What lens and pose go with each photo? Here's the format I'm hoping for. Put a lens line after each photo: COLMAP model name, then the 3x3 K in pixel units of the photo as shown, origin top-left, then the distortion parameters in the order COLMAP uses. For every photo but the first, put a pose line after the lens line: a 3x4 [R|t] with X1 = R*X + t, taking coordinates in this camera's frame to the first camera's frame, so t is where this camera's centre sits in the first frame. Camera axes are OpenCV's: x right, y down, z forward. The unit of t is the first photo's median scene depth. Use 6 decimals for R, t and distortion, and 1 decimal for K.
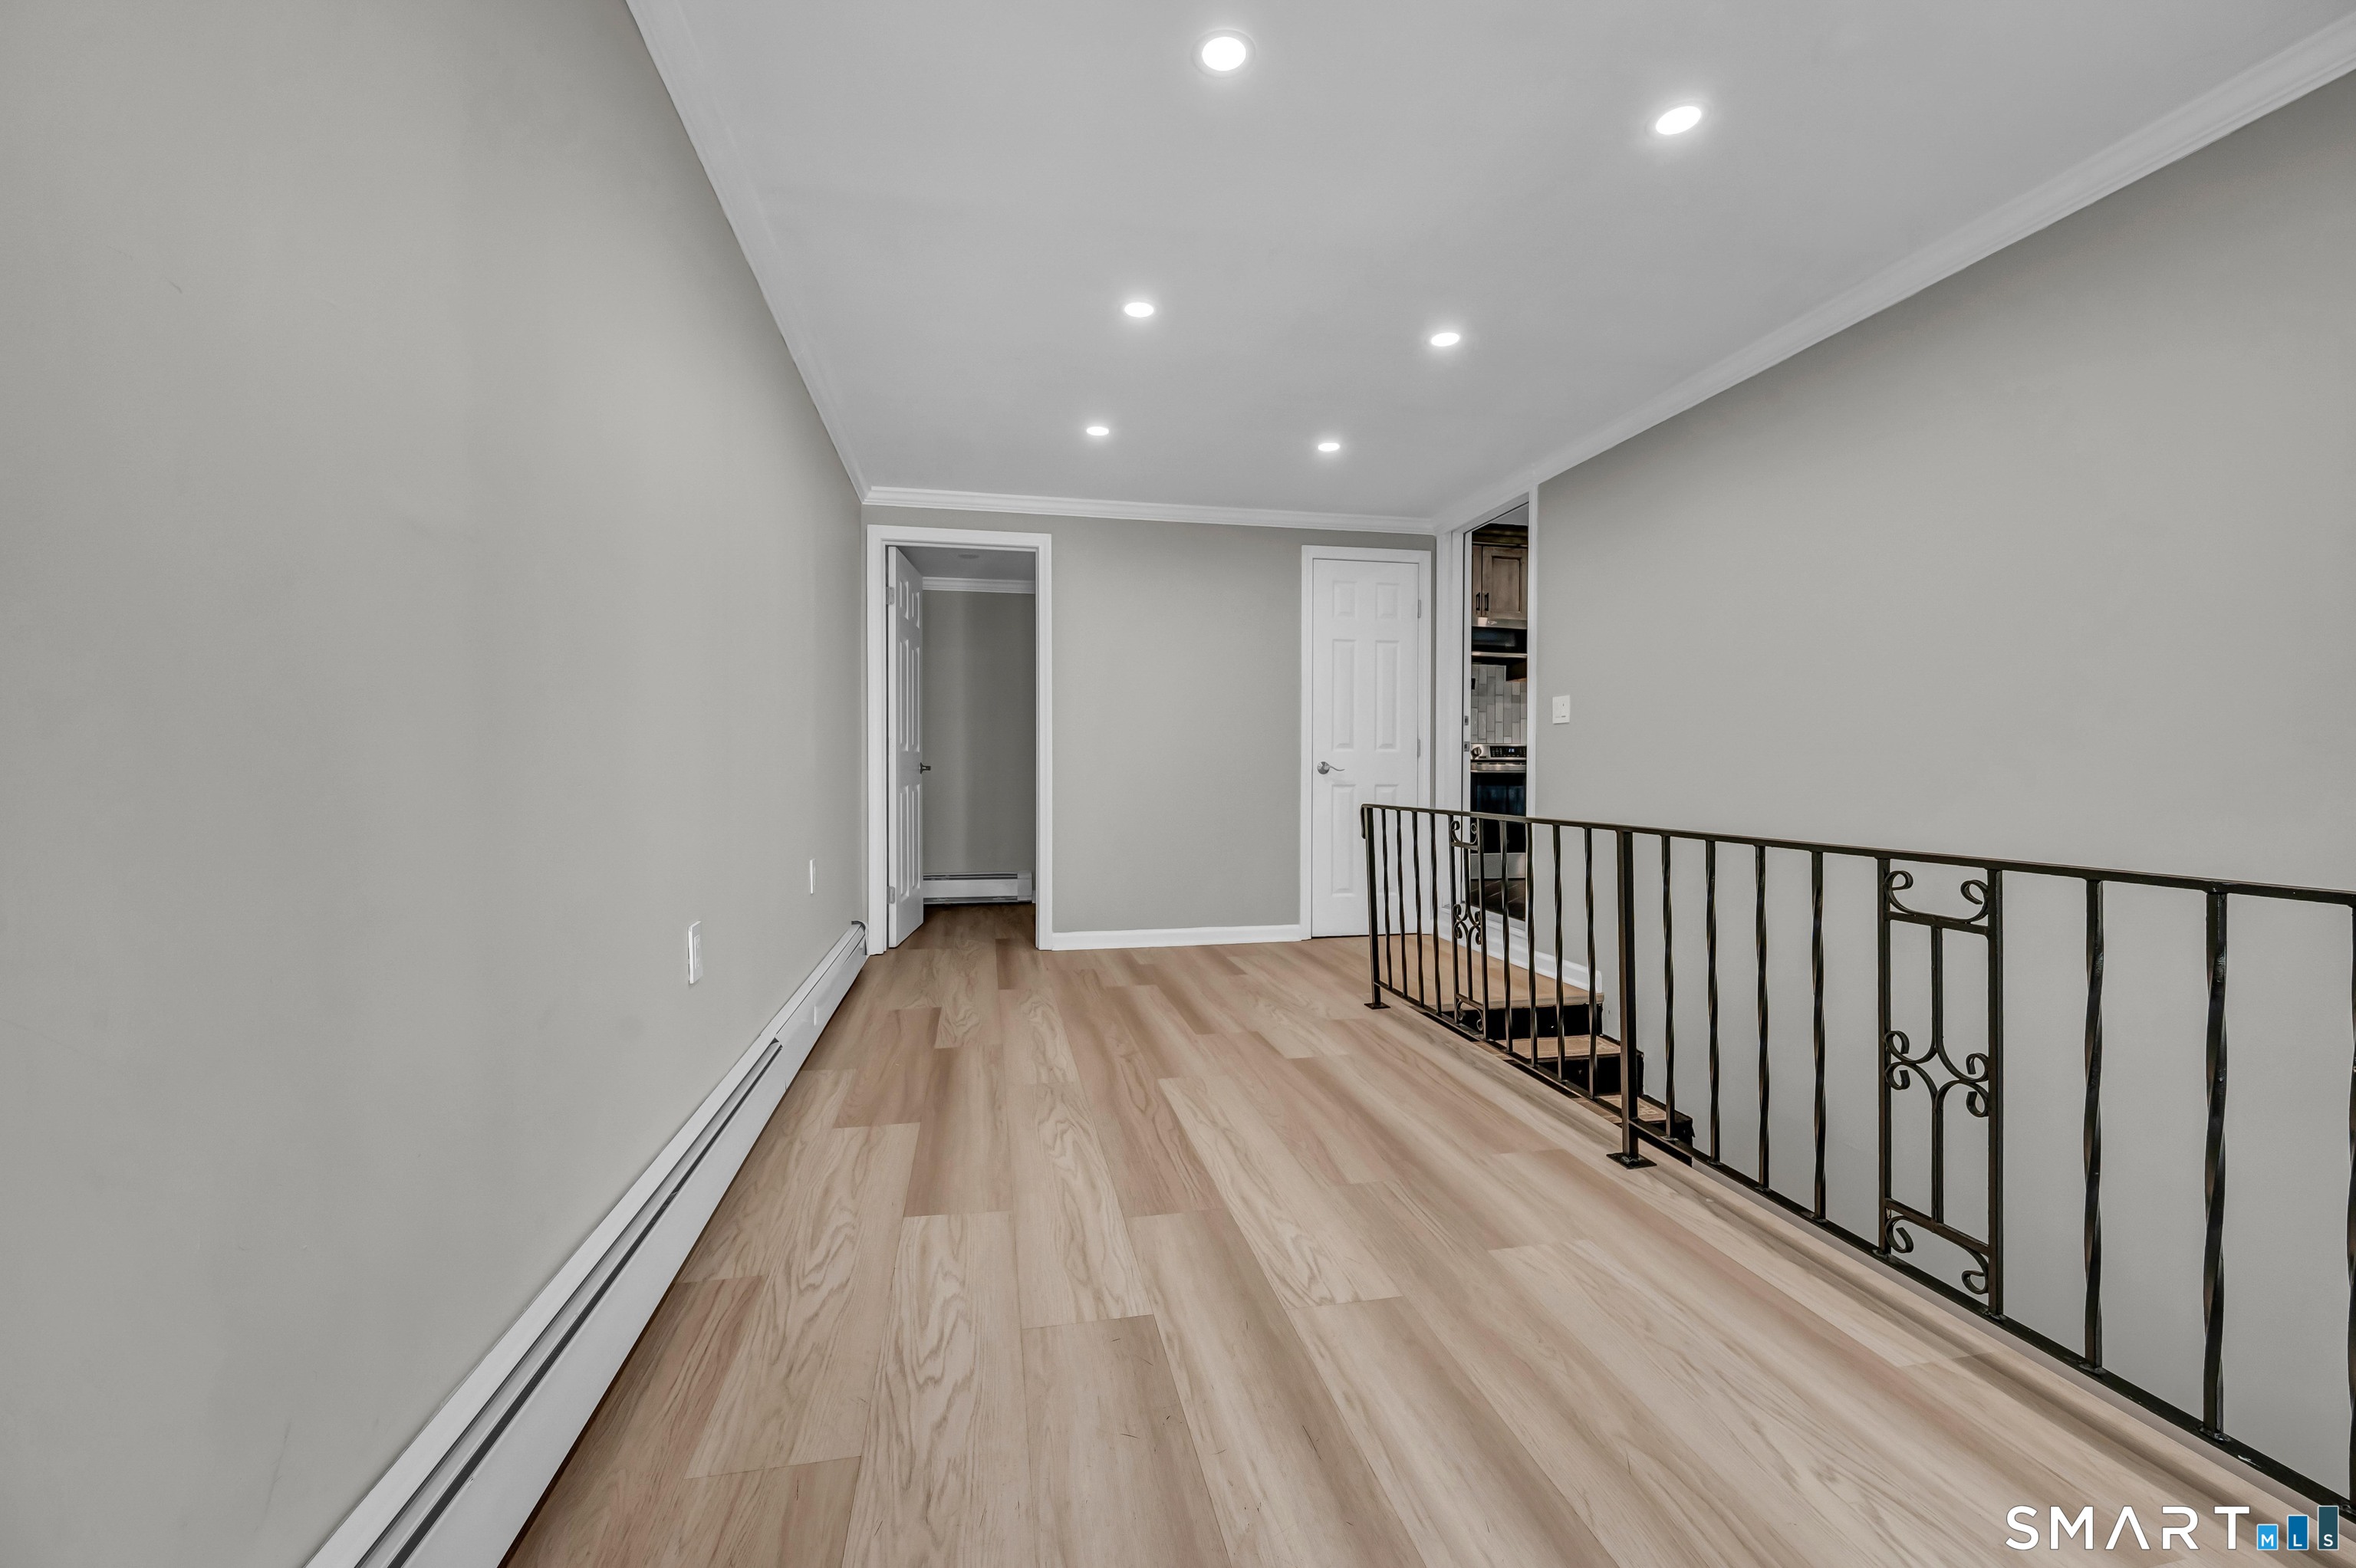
lens RADIAL K [[929.5, 0, 1191.9], [0, 929.5, 781.1], [0, 0, 1]] dist [-0.000822, -0.001056]
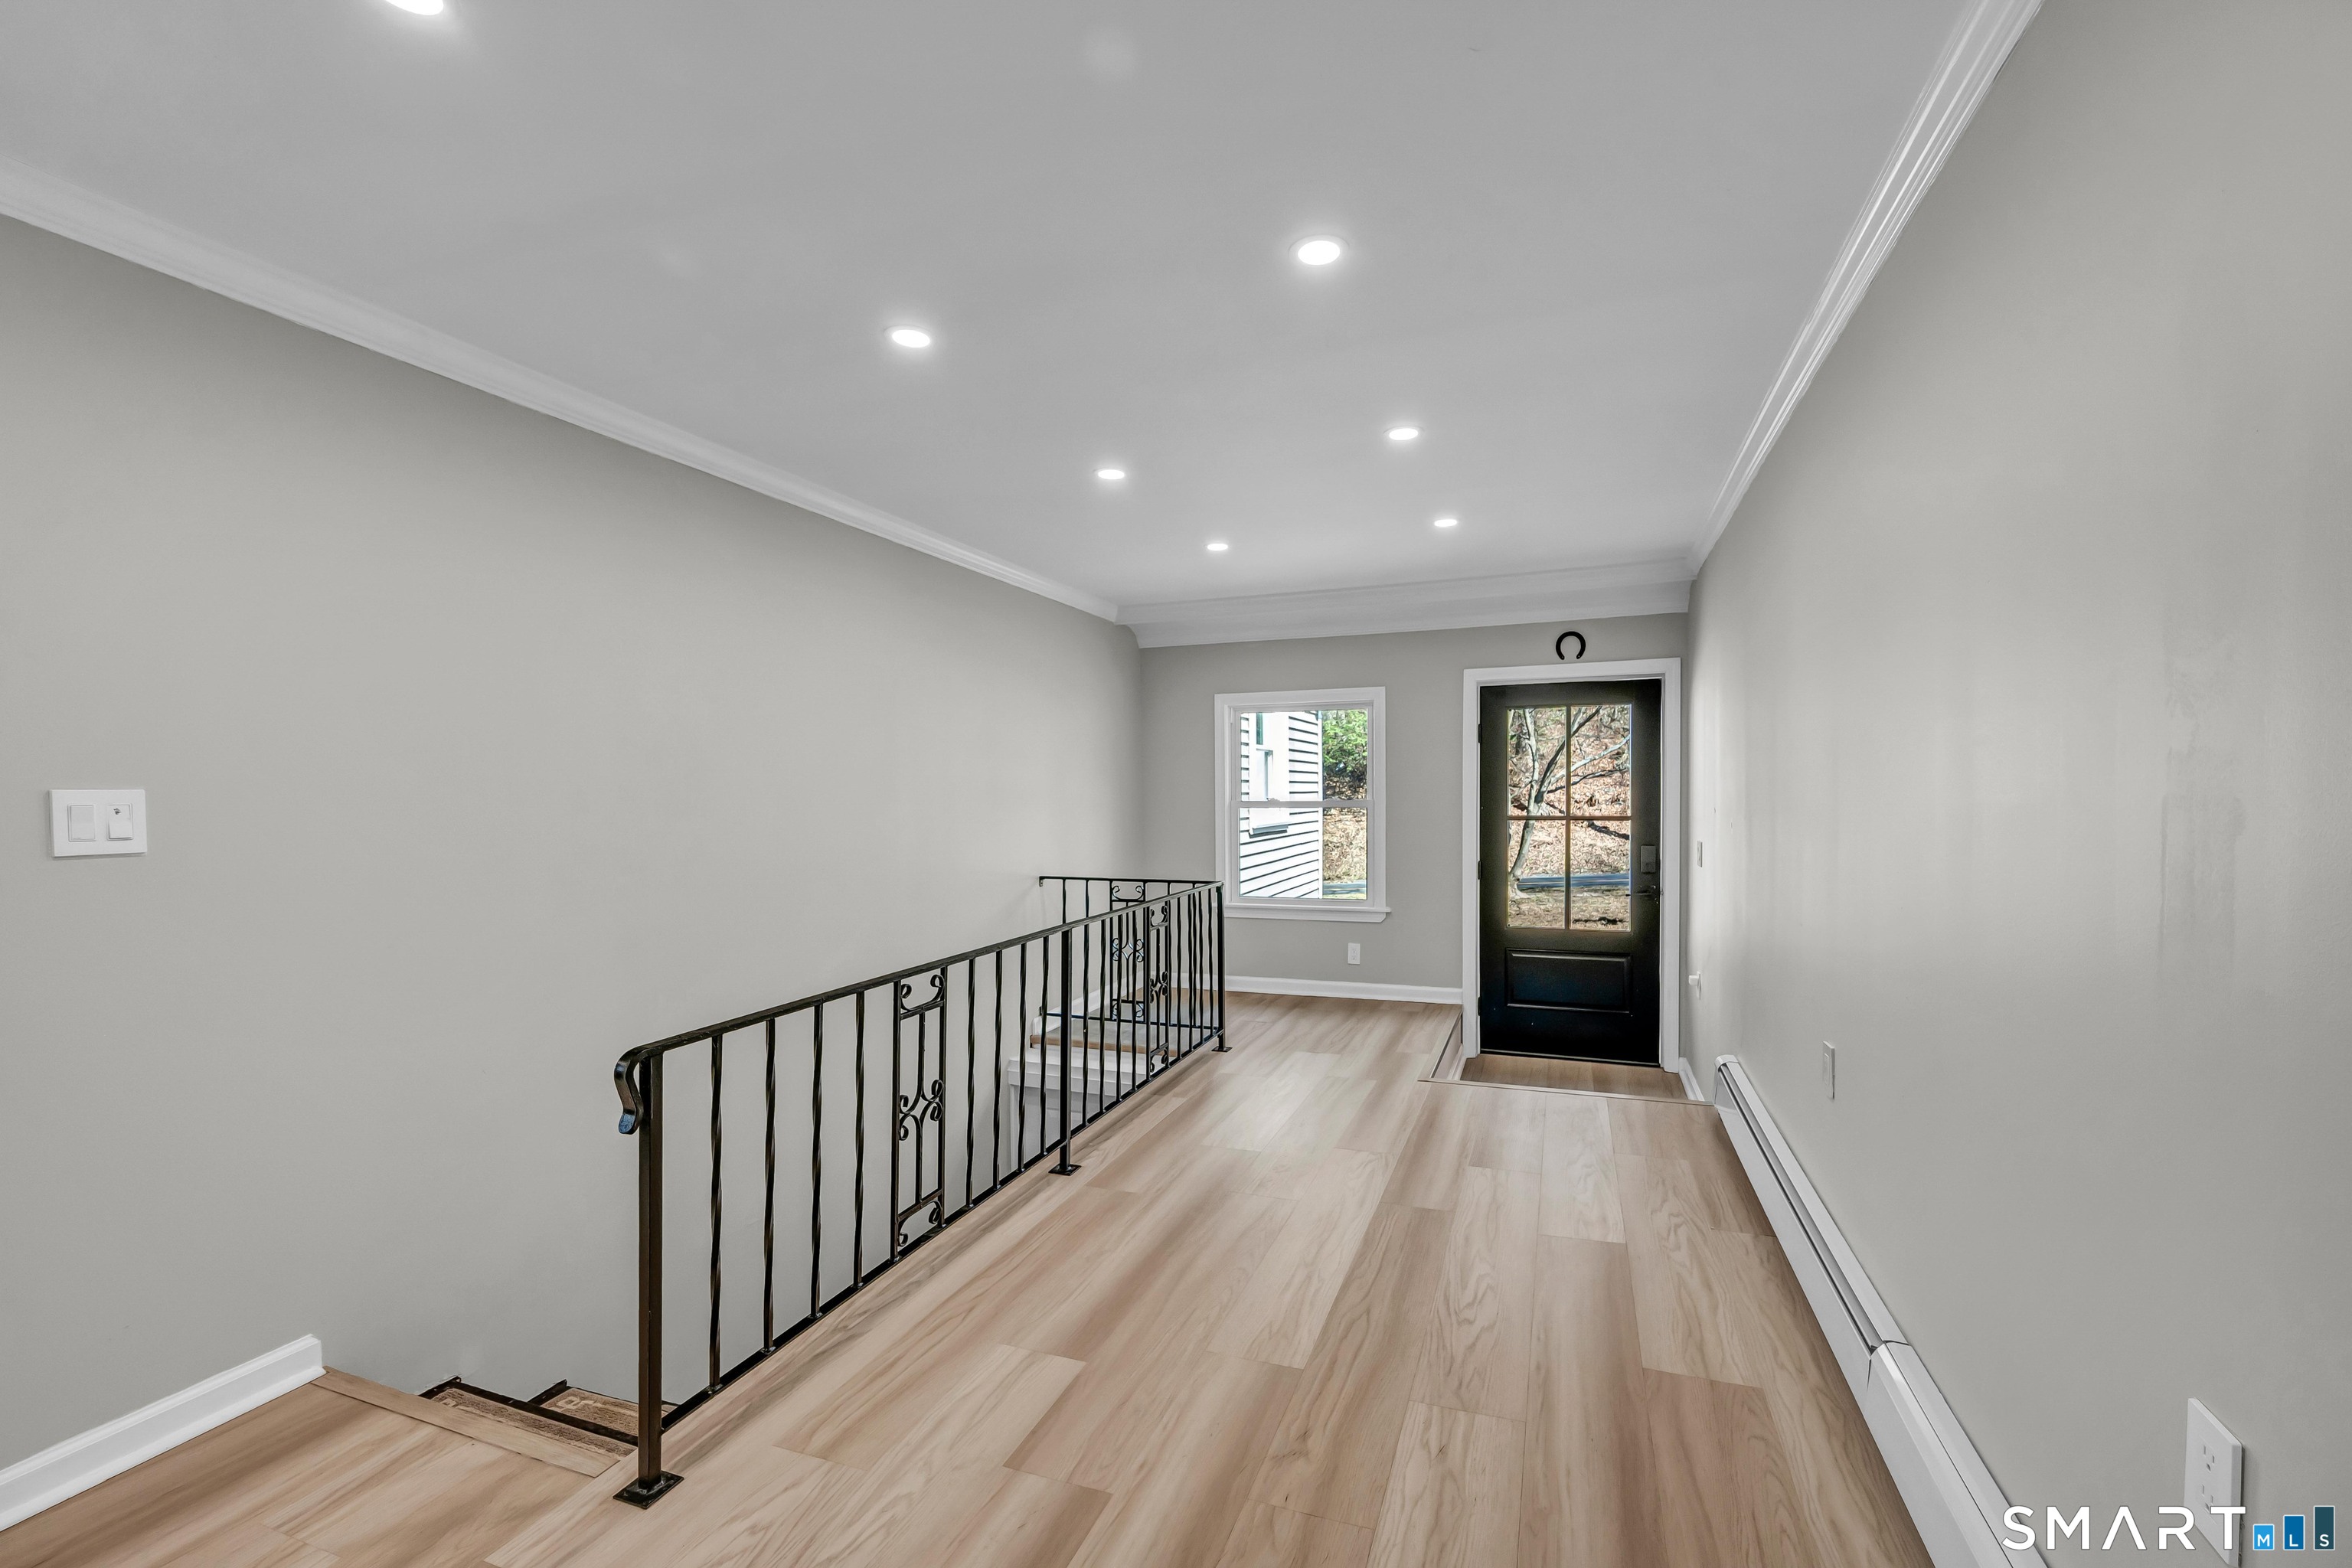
lens RADIAL K [[928.0, 0, 1196.1], [0, 928.0, 767.9], [0, 0, 1]] dist [-0.000822, -0.001056]
pose [[-0.826518, 0.027581, 0.562234, -0.440580], [0.024023, 0.999617, -0.013723, -0.149032], [-0.562397, 0.002164, -0.826864, 1.890731]]
